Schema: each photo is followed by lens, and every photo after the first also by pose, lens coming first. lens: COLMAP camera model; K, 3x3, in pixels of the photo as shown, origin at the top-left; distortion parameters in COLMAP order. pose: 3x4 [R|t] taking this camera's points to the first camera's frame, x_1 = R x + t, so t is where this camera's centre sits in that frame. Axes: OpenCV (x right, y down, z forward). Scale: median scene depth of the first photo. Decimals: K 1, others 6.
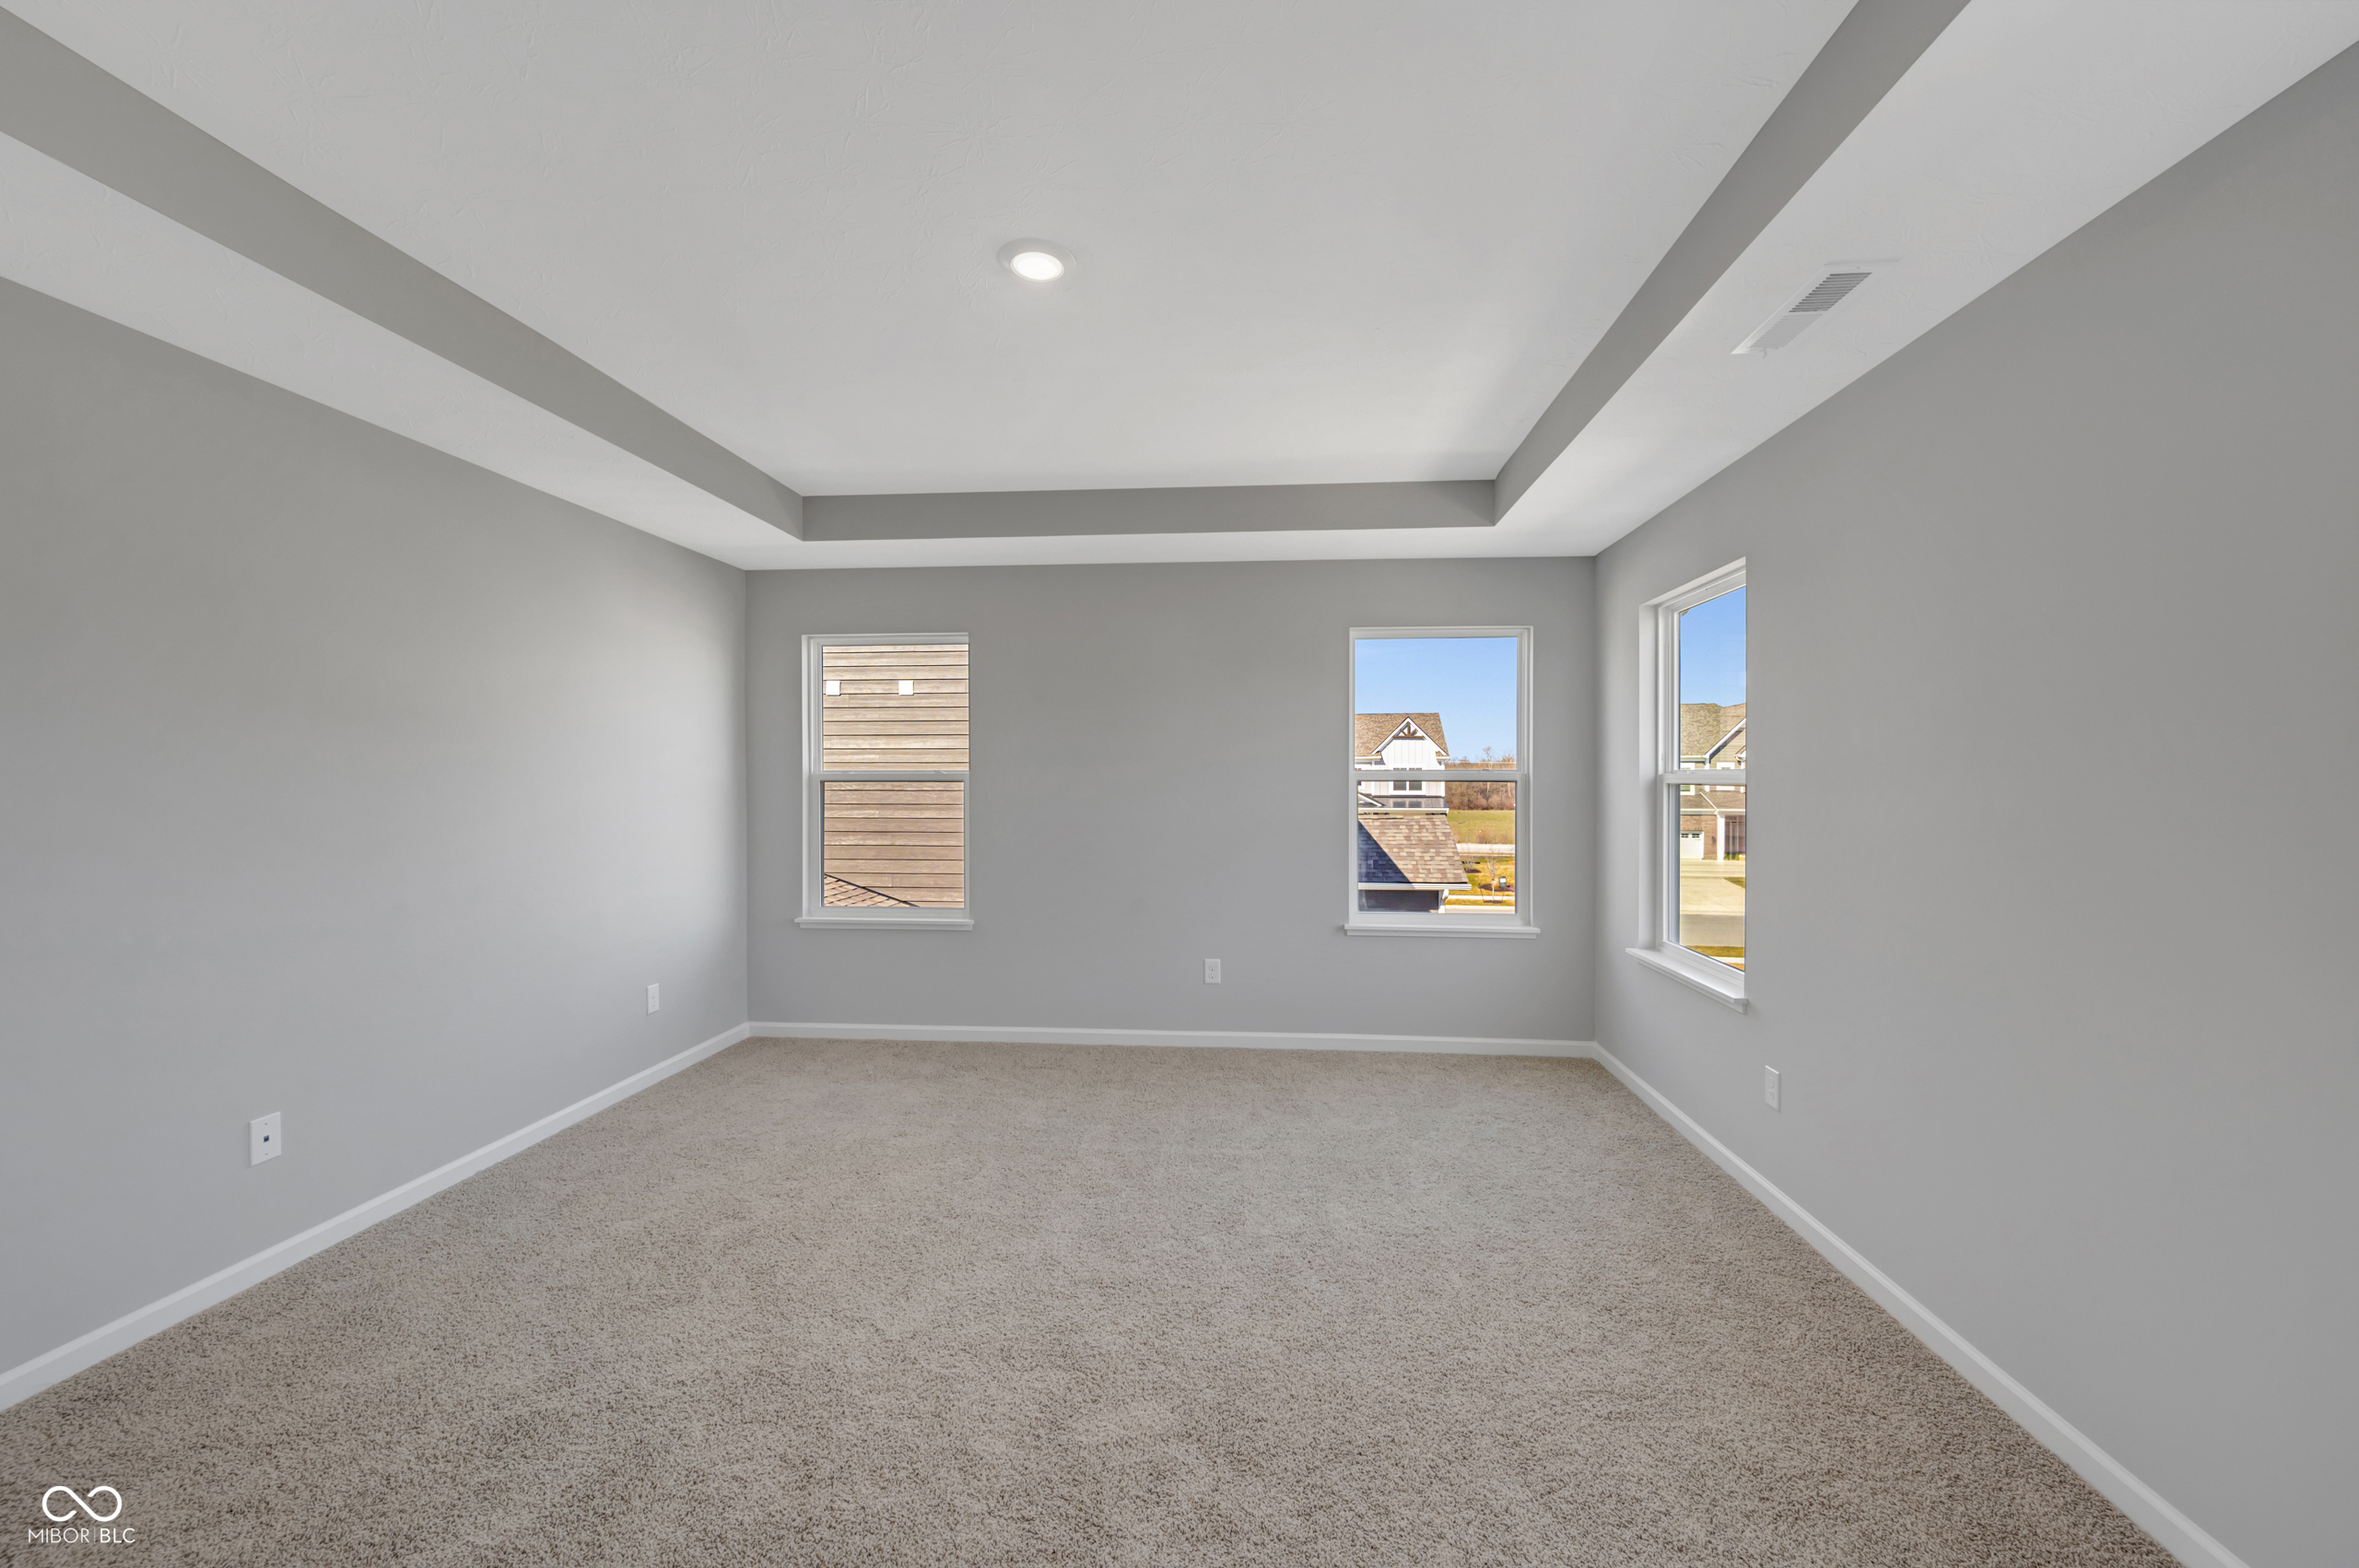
lens RADIAL K [[927.0, 0, 1183.0], [0, 927.0, 780.9], [0, 0, 1]] dist [0.001668, -0.000354]
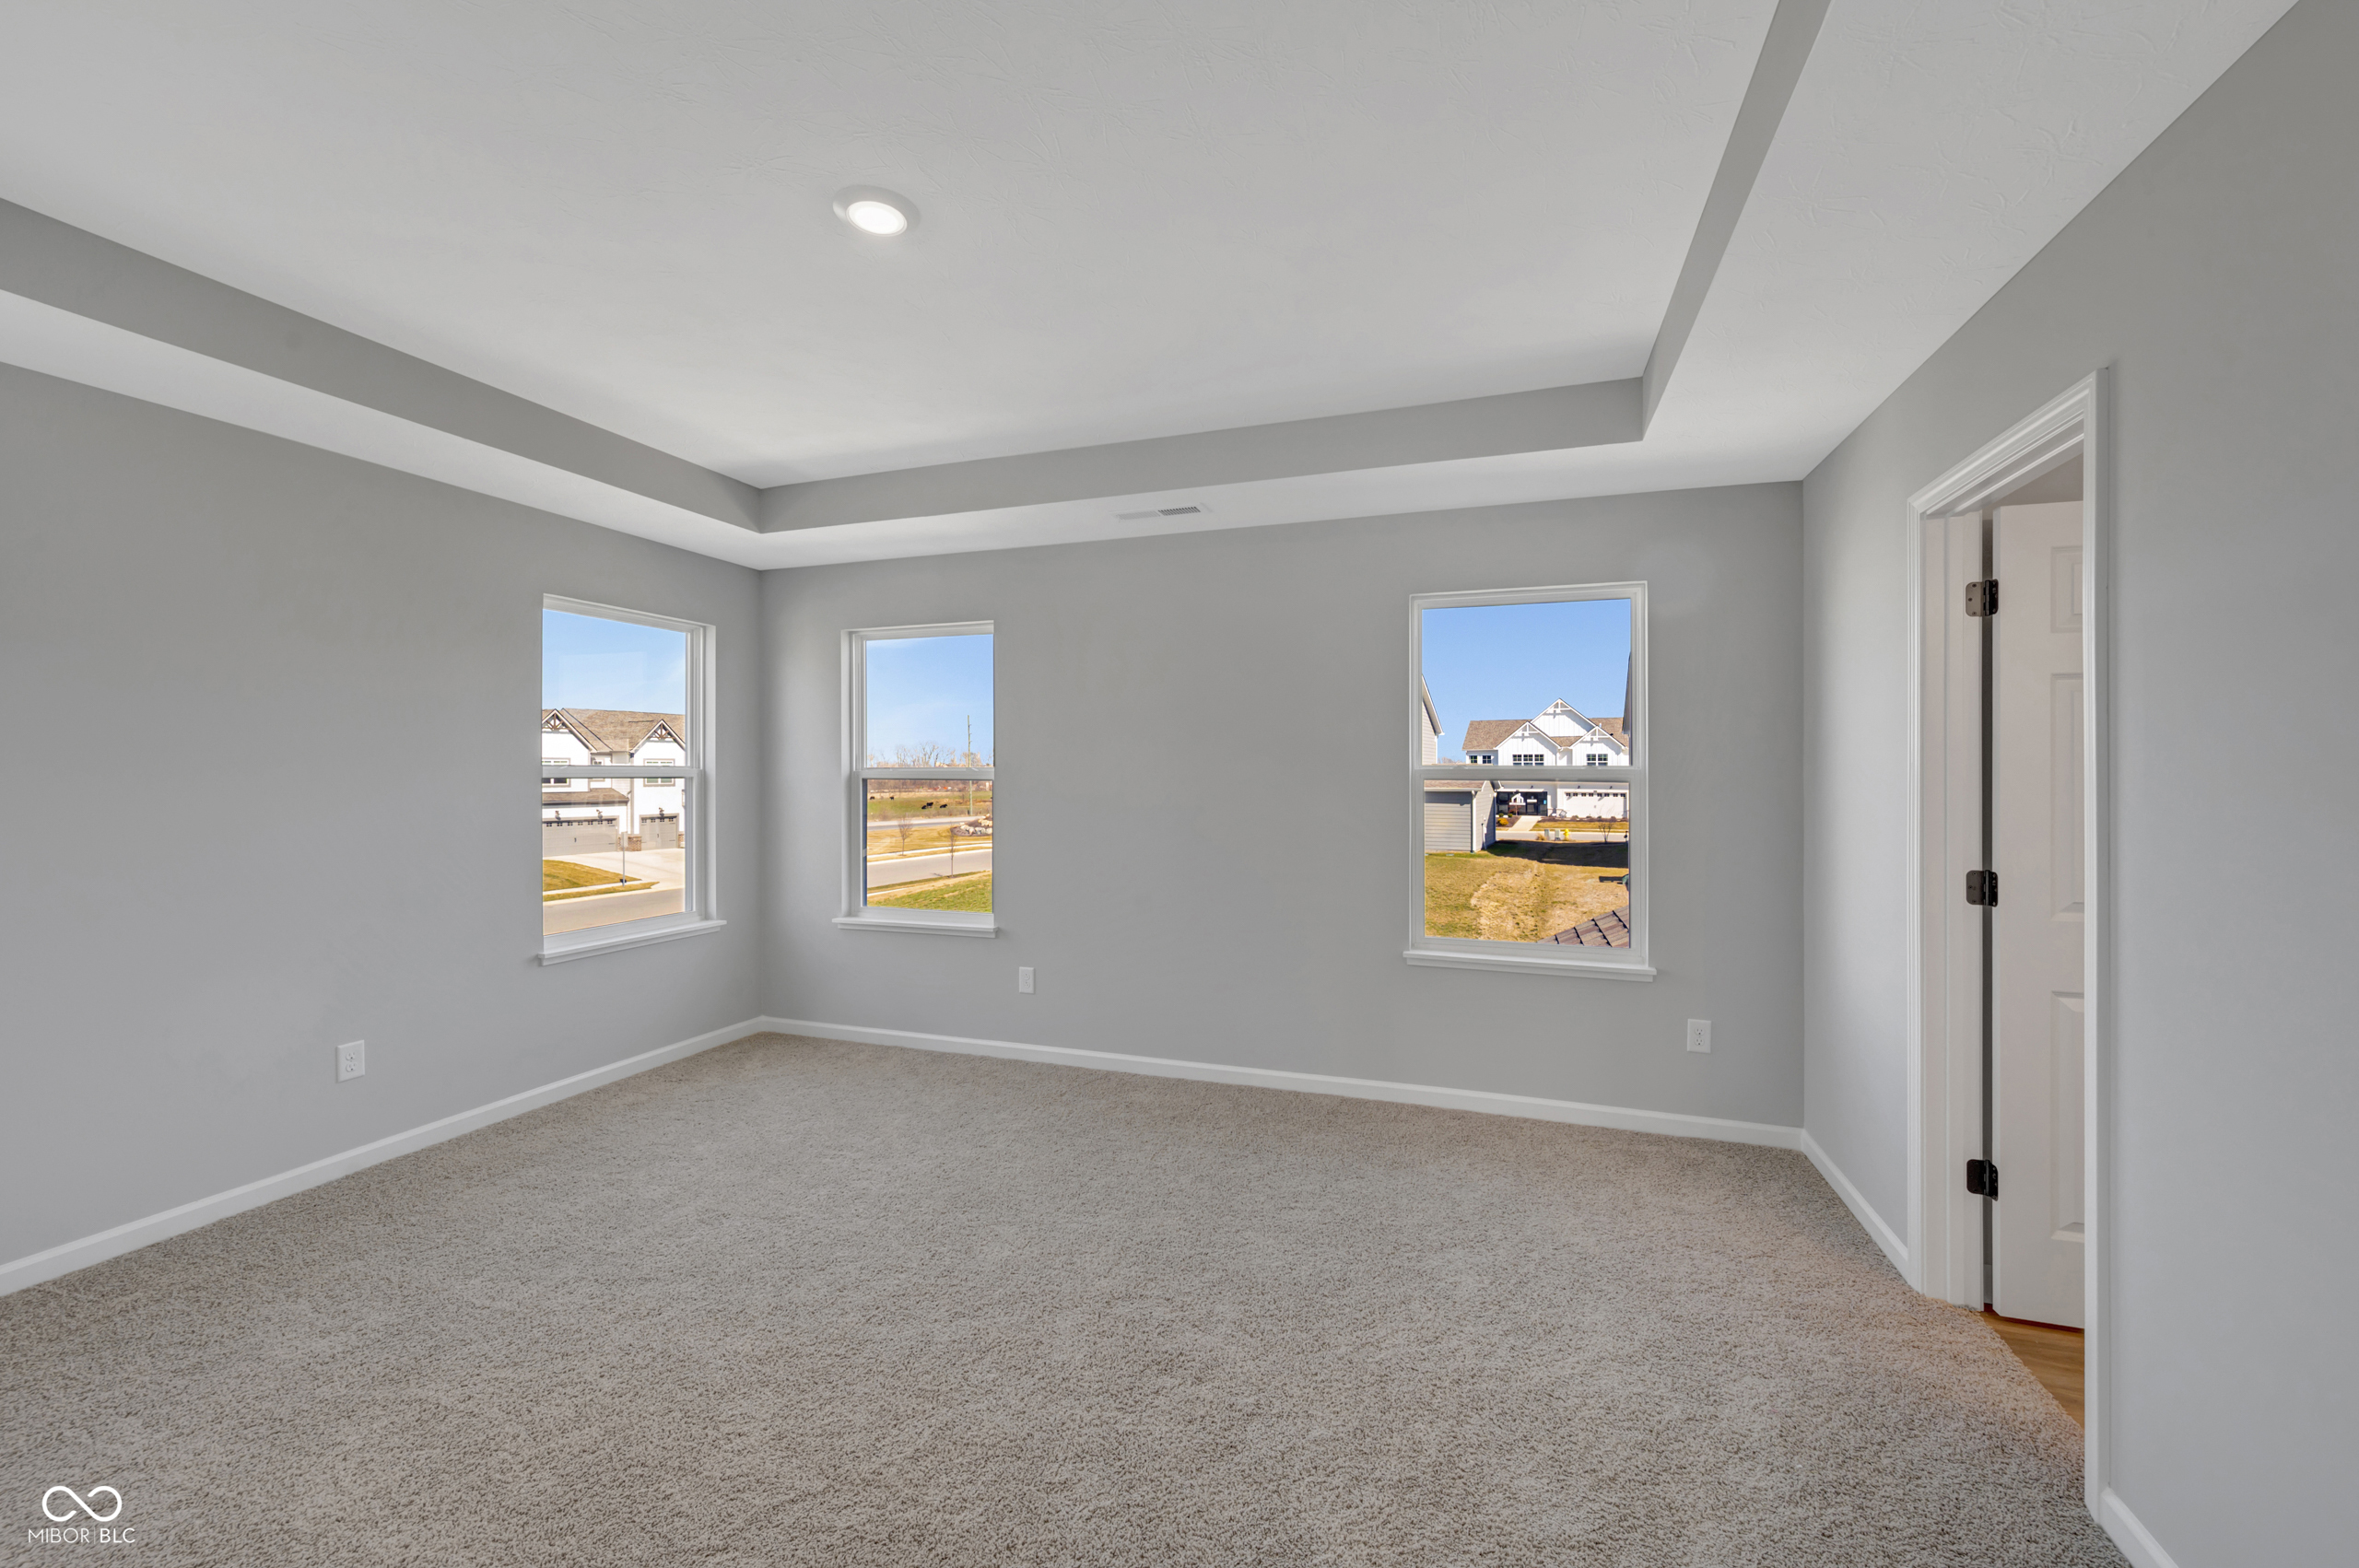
lens RADIAL K [[927.0, 0, 1183.0], [0, 927.0, 780.9], [0, 0, 1]] dist [0.001668, -0.000354]
pose [[0.235293, -0.005658, 0.971908, -0.577559], [0.002216, 0.999984, 0.005285, -0.001112], [-0.971922, 0.000910, 0.235302, 0.299095]]
